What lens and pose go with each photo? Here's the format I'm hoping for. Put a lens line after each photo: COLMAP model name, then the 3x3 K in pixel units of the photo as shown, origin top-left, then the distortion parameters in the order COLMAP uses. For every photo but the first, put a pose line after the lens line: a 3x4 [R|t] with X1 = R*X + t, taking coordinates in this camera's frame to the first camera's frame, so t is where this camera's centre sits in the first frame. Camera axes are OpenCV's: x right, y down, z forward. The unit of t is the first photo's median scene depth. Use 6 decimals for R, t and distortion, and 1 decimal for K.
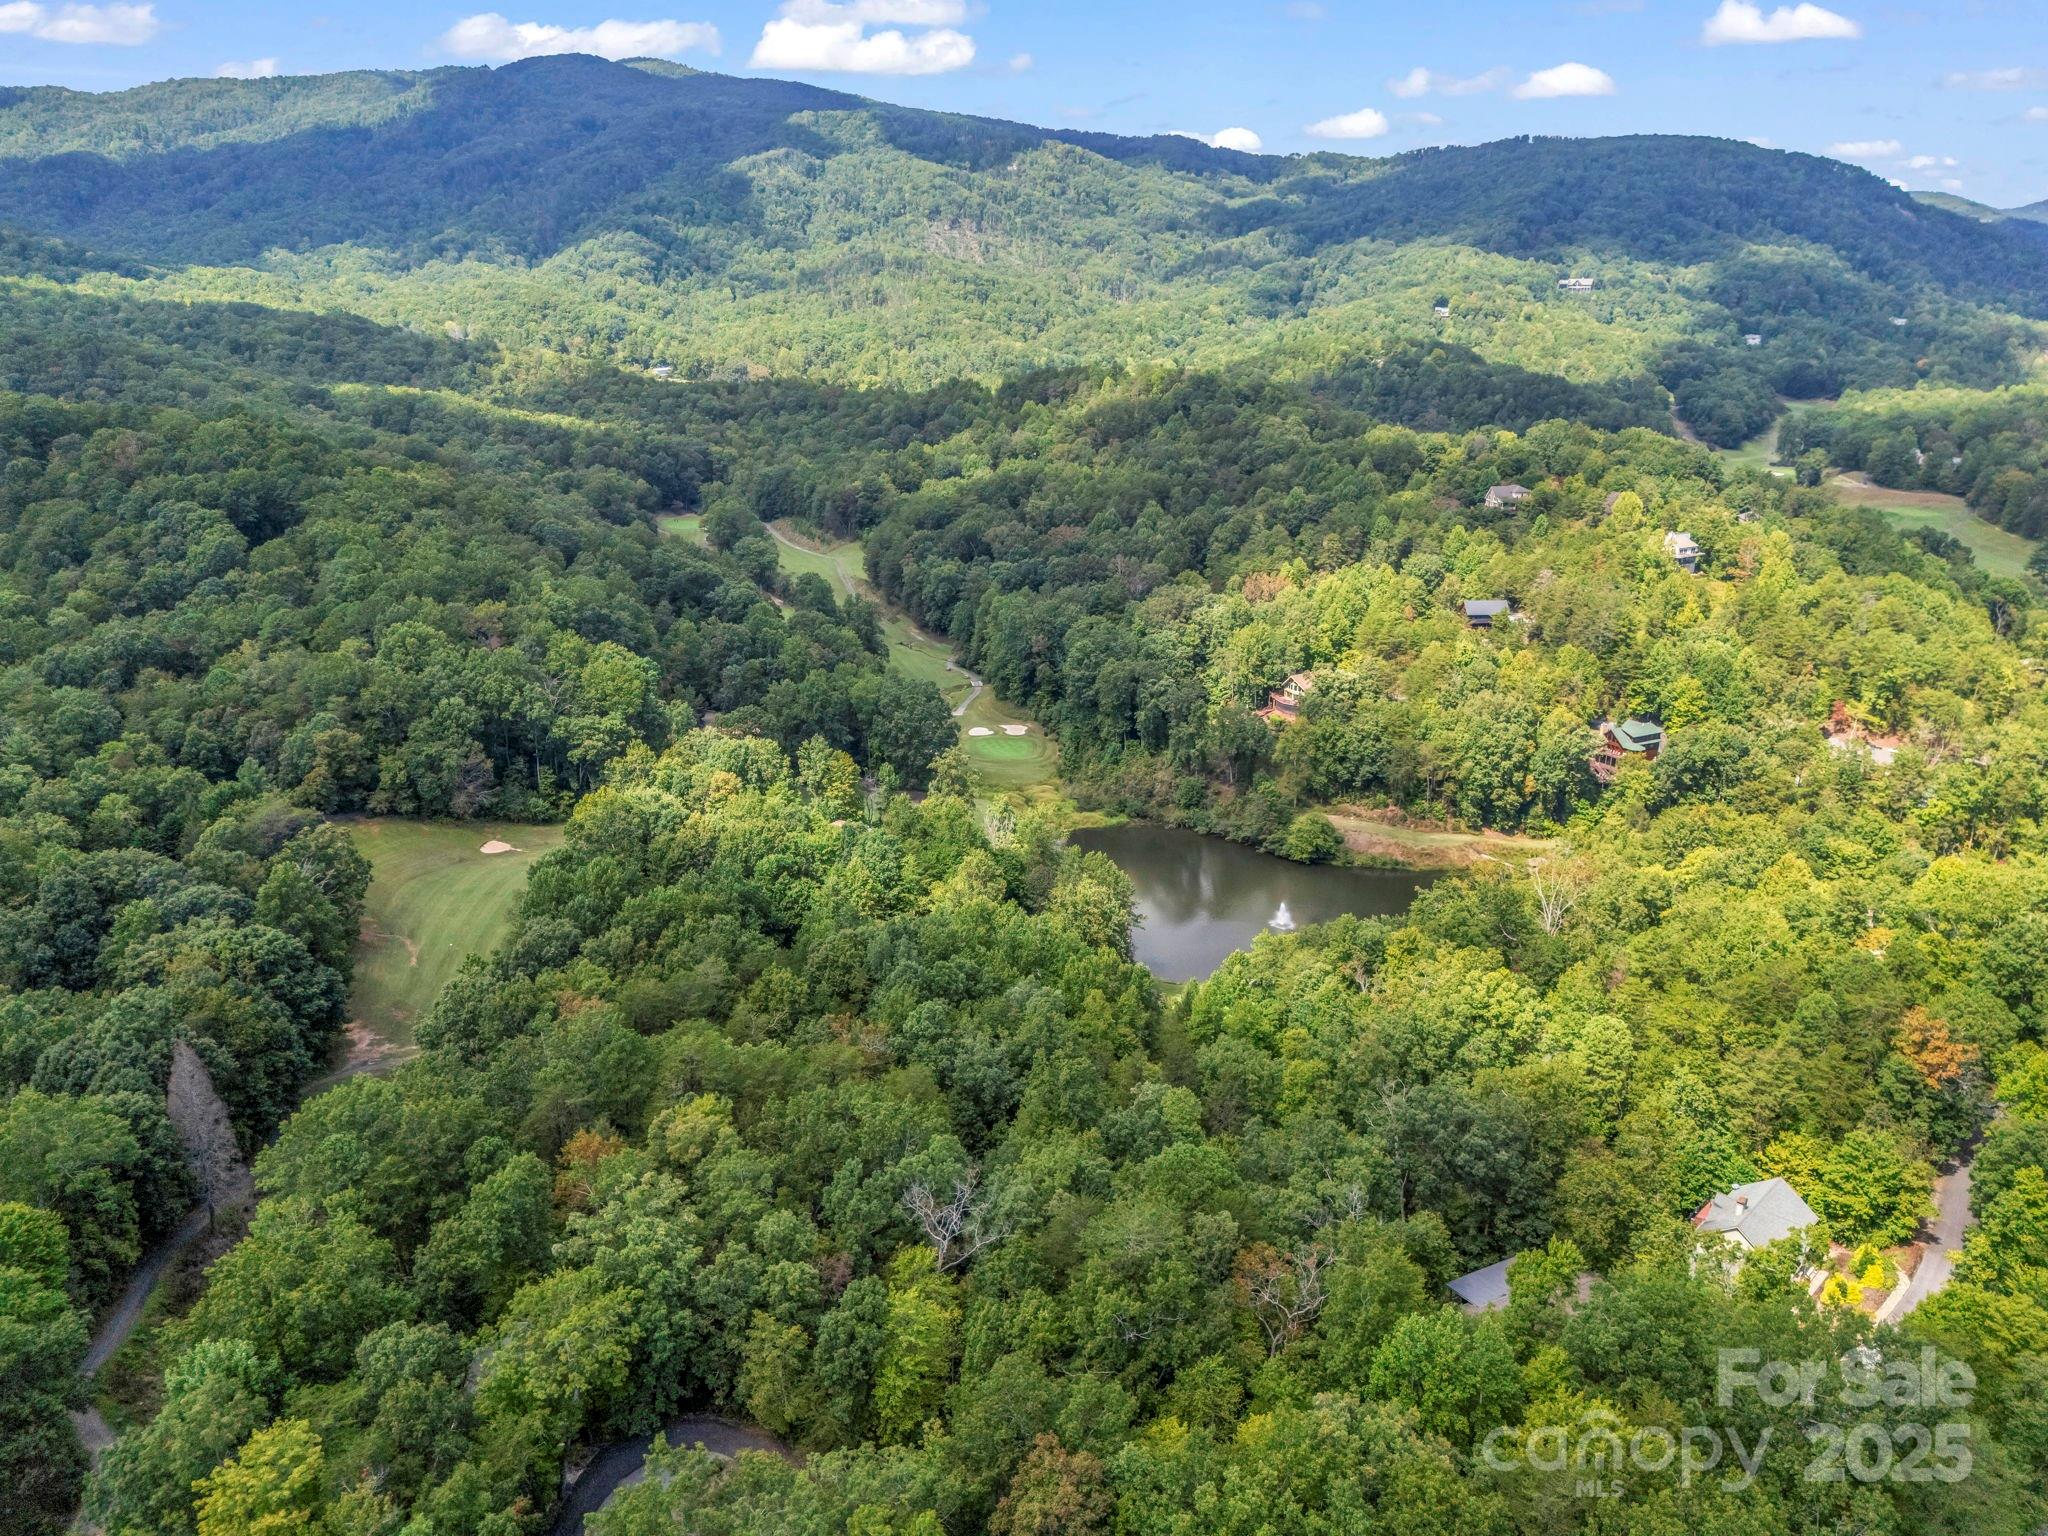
lens RADIAL K [[1453.9, 0, 1024.0], [0, 1453.9, 768.0], [0, 0, 1]] dist [0.026441, -0.033716]
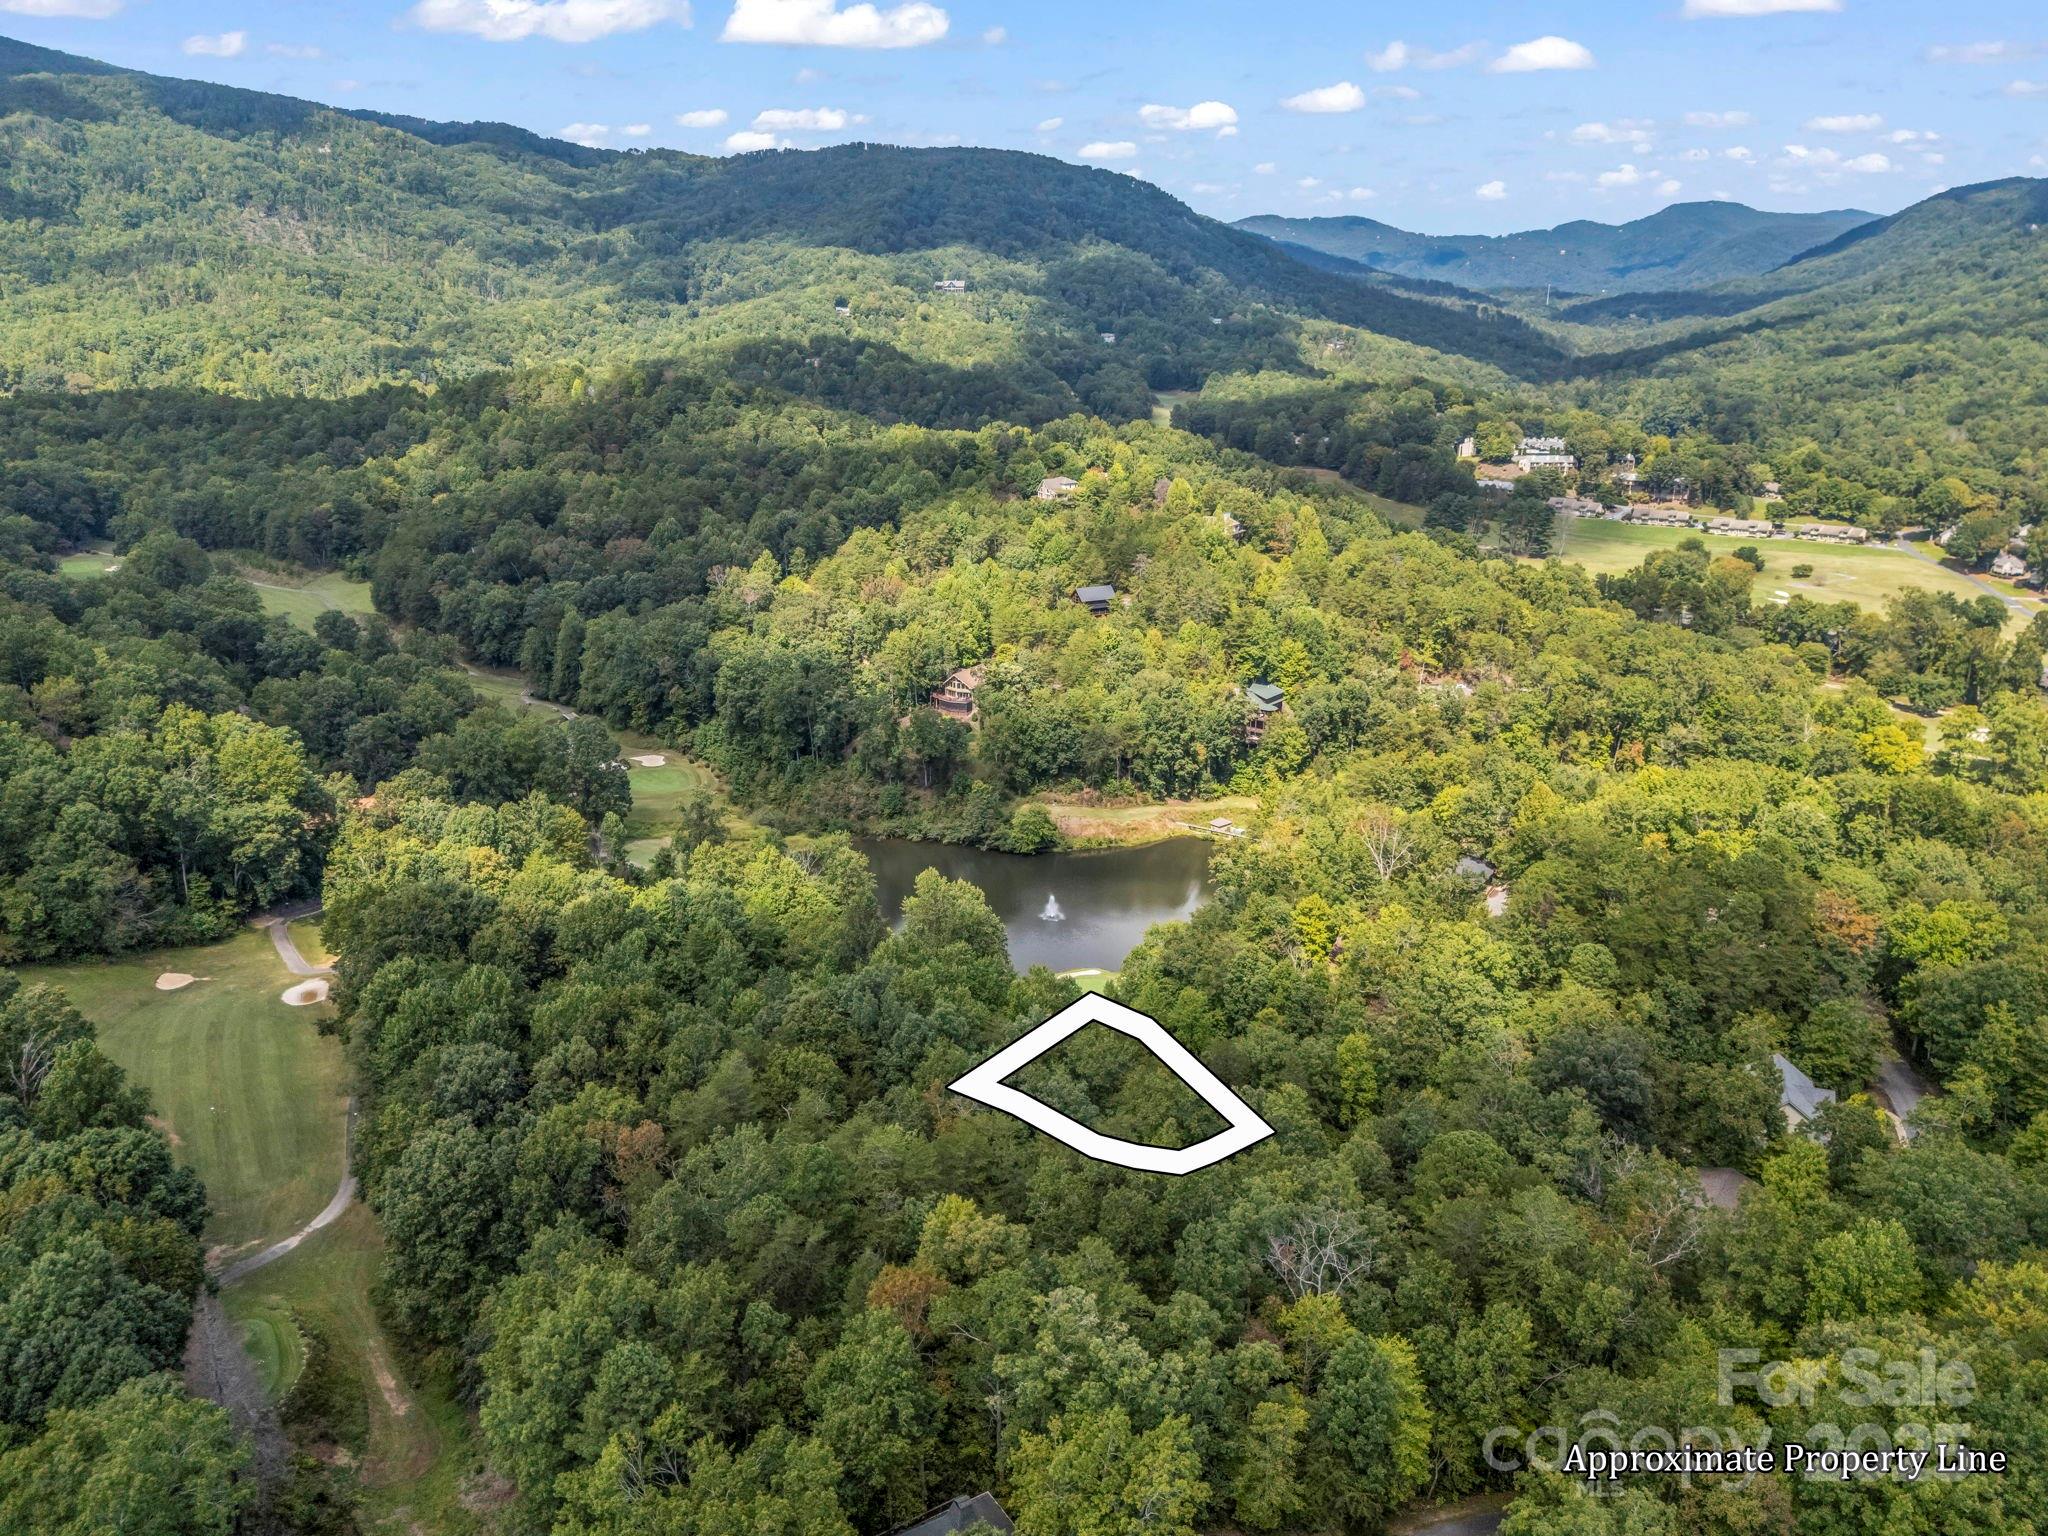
lens RADIAL K [[1453.9, 0, 1024.0], [0, 1453.9, 768.0], [0, 0, 1]] dist [0.026441, -0.033716]
pose [[0.910296, -0.122780, 0.395331, -0.177453], [0.122412, 0.992132, 0.026264, -0.019044], [-0.395445, 0.024486, 0.918163, 0.055812]]
